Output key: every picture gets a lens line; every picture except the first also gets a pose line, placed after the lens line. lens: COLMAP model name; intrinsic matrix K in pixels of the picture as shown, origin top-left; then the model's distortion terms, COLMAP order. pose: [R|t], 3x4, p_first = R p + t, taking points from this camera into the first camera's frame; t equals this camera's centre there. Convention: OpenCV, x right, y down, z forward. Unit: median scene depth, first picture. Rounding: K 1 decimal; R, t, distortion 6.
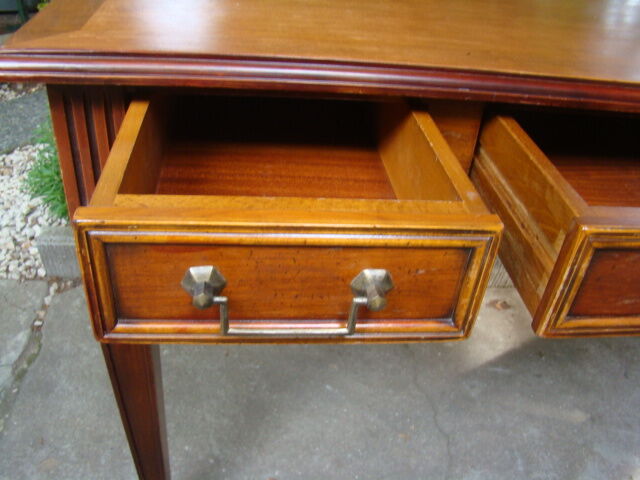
lens RADIAL K [[598.5, 0, 323.4], [0, 598.5, 248.1], [0, 0, 1]] dist [-0.131565, 0.000000]
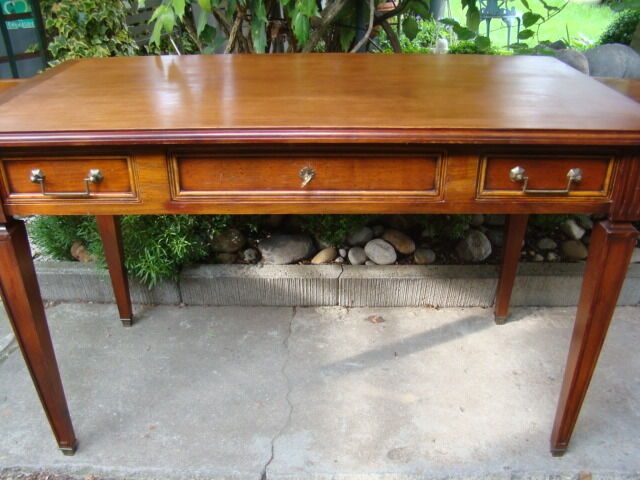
lens RADIAL K [[598.5, 0, 316.7], [0, 598.5, 245.0], [0, 0, 1]] dist [-0.131565, 0.000000]
pose [[0.990904, -0.028783, -0.131454, 0.431927], [0.010151, 0.990061, -0.140269, 0.145499], [0.134185, 0.137659, 0.981348, -0.323654]]
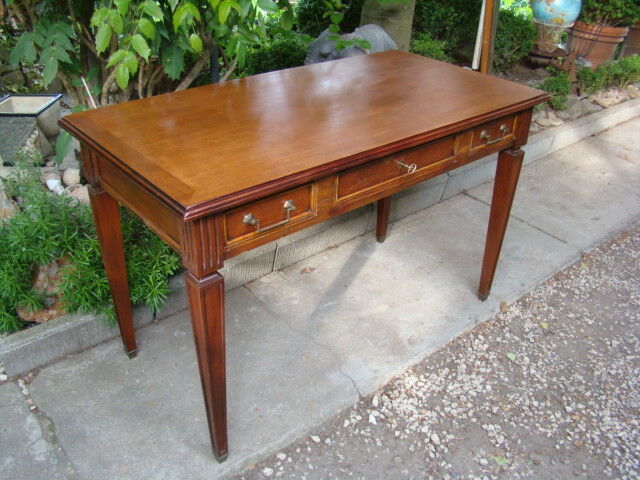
lens RADIAL K [[598.5, 0, 319.9], [0, 598.5, 242.6], [0, 0, 1]] dist [-0.131565, 0.000000]
pose [[0.816733, -0.346046, 0.461736, -0.474117], [0.366935, 0.929047, 0.047223, -0.043074], [-0.445316, 0.130858, 0.885760, -0.528966]]
